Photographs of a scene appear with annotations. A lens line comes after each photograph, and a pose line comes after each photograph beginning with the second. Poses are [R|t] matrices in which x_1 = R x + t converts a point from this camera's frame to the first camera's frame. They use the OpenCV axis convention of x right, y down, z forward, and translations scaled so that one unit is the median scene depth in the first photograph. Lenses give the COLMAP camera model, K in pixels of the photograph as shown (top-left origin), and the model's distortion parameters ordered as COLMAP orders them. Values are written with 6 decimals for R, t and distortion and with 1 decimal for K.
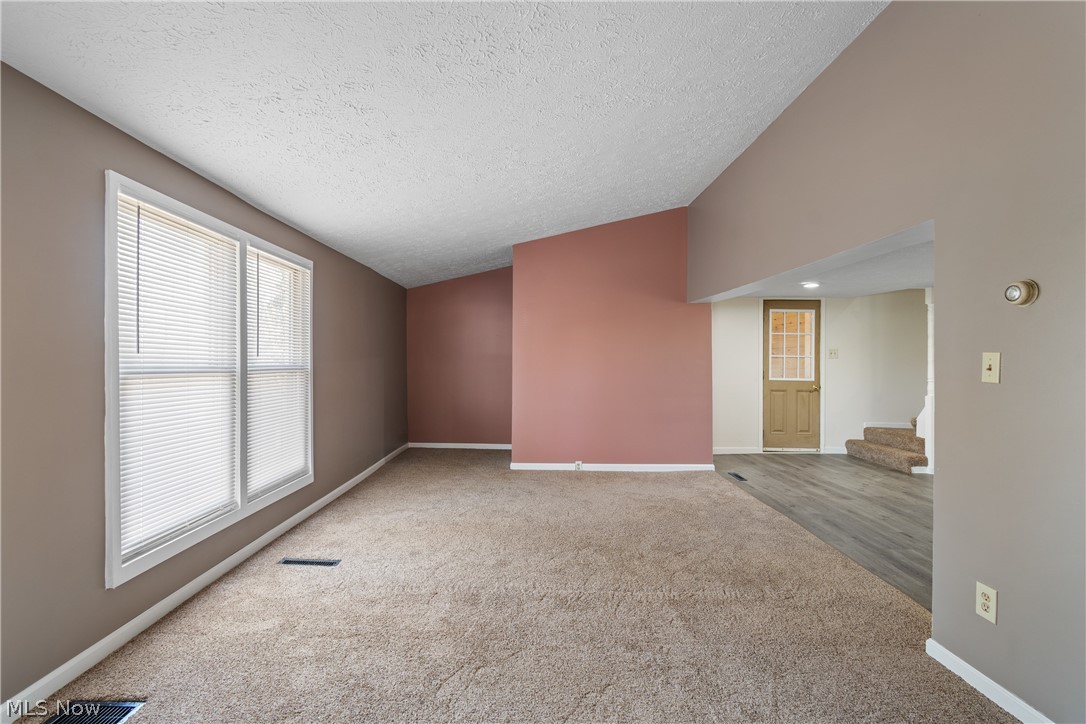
lens RADIAL K [[475.7, 0, 555.0], [0, 475.7, 362.6], [0, 0, 1]] dist [0.002807, -0.000204]
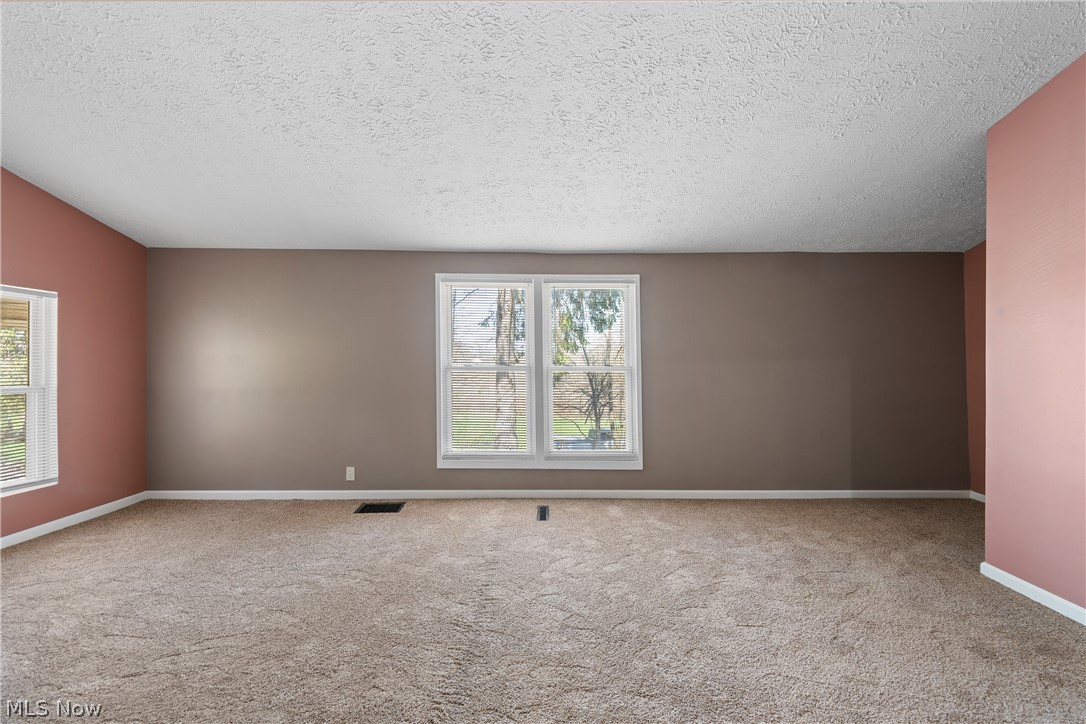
lens RADIAL K [[475.7, 0, 555.0], [0, 475.7, 362.6], [0, 0, 1]] dist [0.002807, -0.000204]
pose [[-0.022373, -0.011031, -0.999689, 0.505442], [-0.006188, 0.999921, -0.010895, 0.009830], [0.999731, 0.005942, -0.022440, 0.660377]]
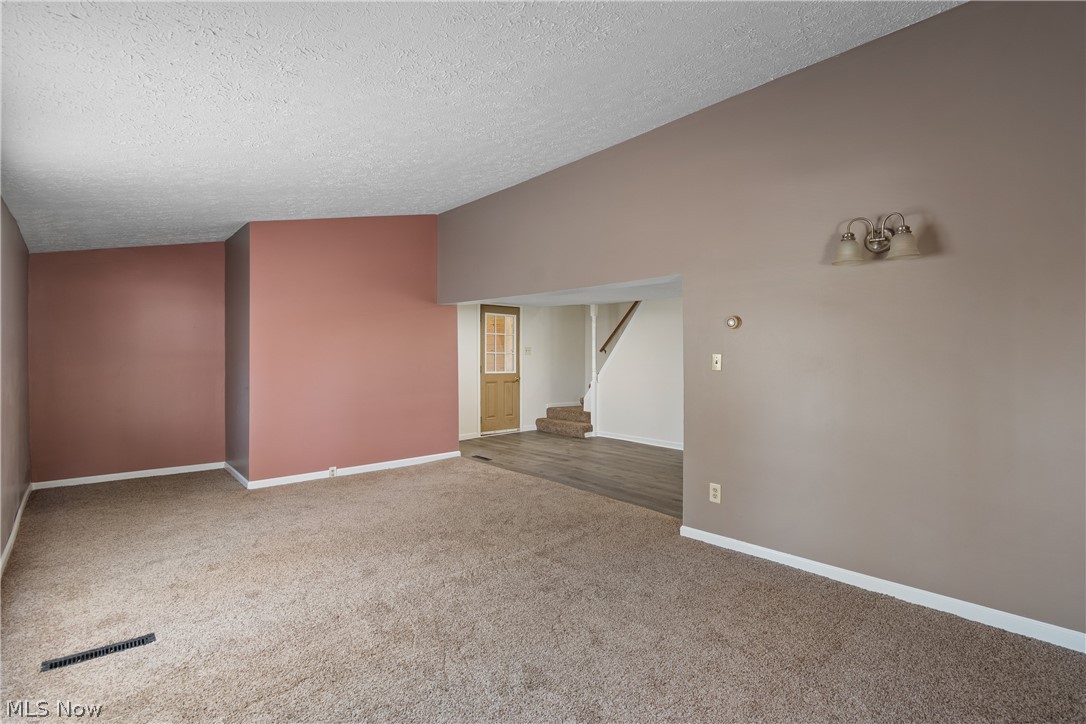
lens RADIAL K [[483.1, 0, 544.4], [0, 483.1, 355.9], [0, 0, 1]] dist [-0.001175, -0.000630]
pose [[0.753575, -0.006049, 0.657334, -0.305229], [0.008228, 0.999966, -0.000230, -0.007048], [-0.657310, 0.005581, 0.753600, 0.020654]]
